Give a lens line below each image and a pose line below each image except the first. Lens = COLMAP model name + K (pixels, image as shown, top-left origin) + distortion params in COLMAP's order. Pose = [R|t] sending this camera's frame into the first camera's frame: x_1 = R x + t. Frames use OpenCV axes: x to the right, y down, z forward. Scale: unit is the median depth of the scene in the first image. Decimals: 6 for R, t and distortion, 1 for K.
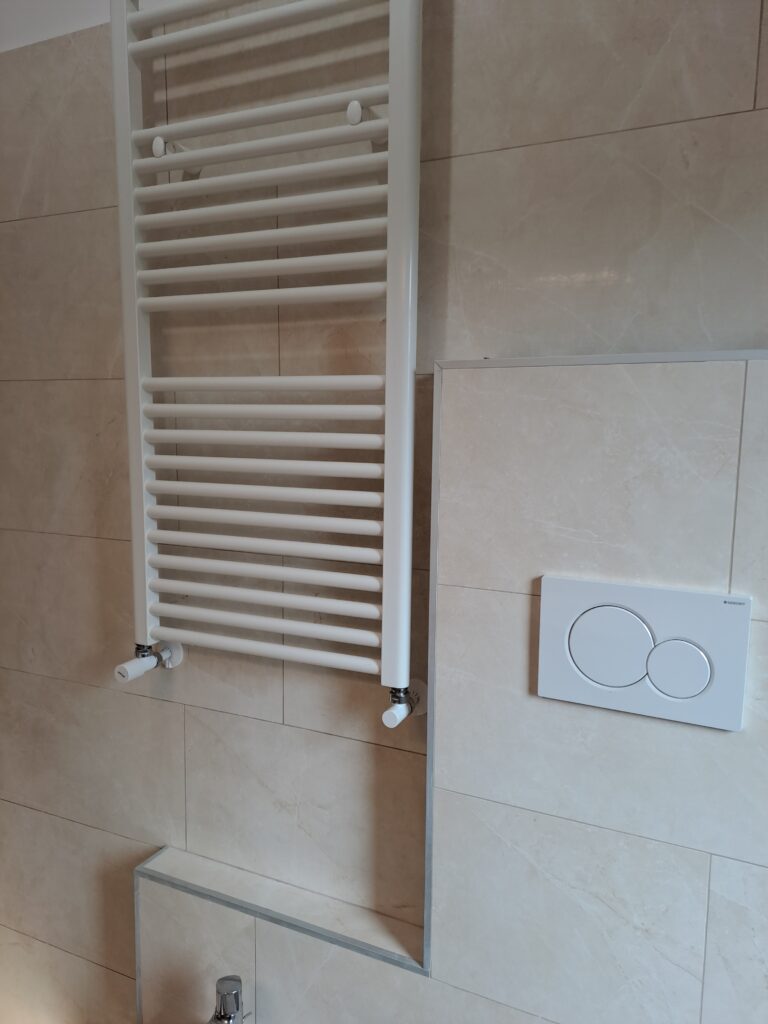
lens RADIAL K [[744.0, 0, 386.2], [0, 744.0, 513.4], [0, 0, 1]] dist [0.026907, -0.008092]
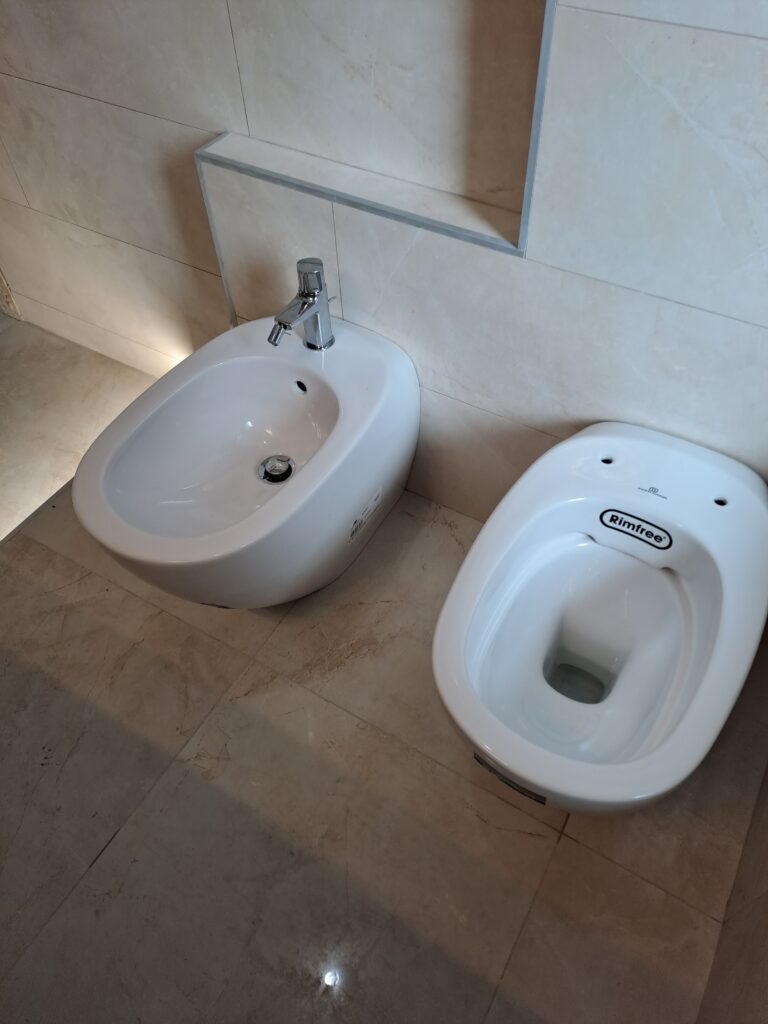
lens RADIAL K [[744.0, 0, 386.2], [0, 744.0, 511.5], [0, 0, 1]] dist [0.026907, -0.008092]
pose [[0.993899, 0.050329, -0.098146, -0.003447], [0.031379, 0.724037, 0.689048, 0.190491], [0.105740, -0.687923, 0.718040, 0.106747]]
